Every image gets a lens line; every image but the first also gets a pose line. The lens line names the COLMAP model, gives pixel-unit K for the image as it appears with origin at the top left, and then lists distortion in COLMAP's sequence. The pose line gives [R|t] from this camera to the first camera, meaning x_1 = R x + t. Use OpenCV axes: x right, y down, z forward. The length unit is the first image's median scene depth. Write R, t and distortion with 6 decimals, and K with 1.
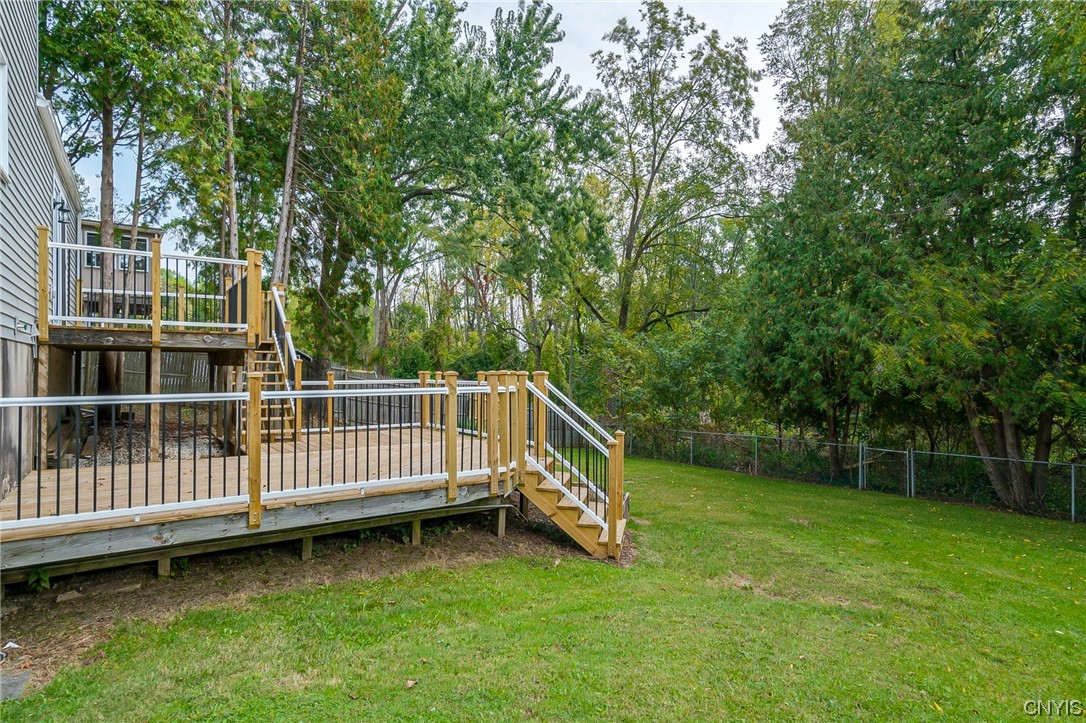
lens RADIAL K [[609.6, 0, 544.6], [0, 609.6, 362.9], [0, 0, 1]] dist [0.003547, 0.001507]
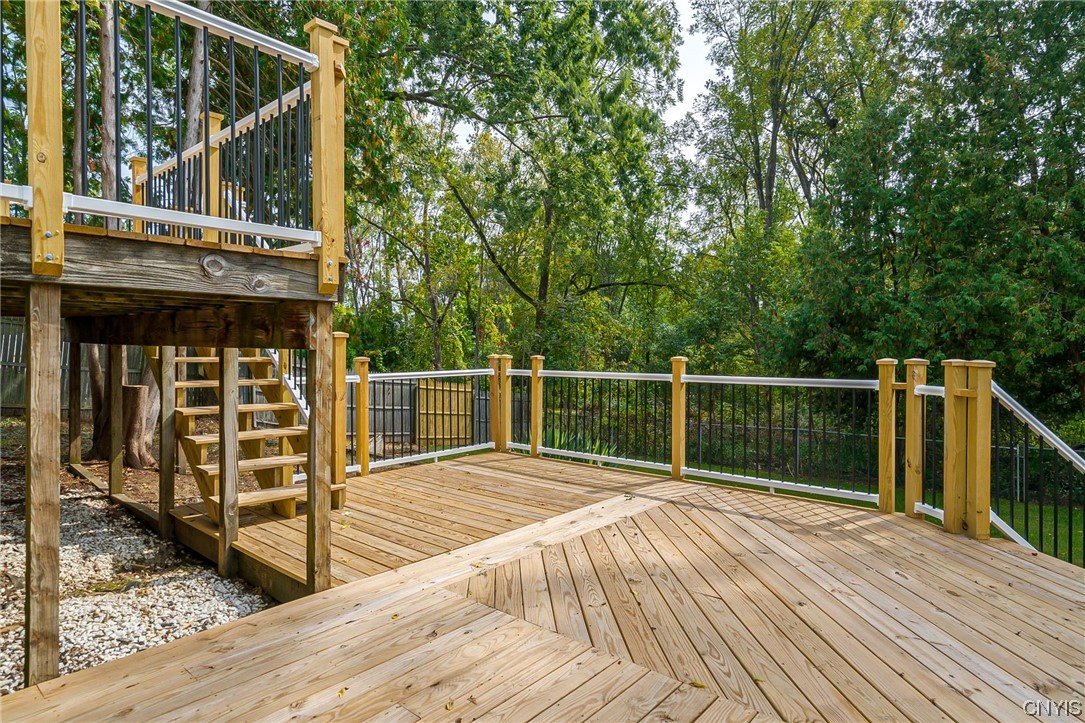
lens RADIAL K [[609.1, 0, 540.7], [0, 609.1, 356.9], [0, 0, 1]] dist [0.003547, 0.001507]
pose [[0.969263, -0.003725, 0.245997, -0.103506], [-0.003305, 0.999598, 0.028158, -0.000145], [-0.246003, -0.028106, 0.968861, 0.142506]]
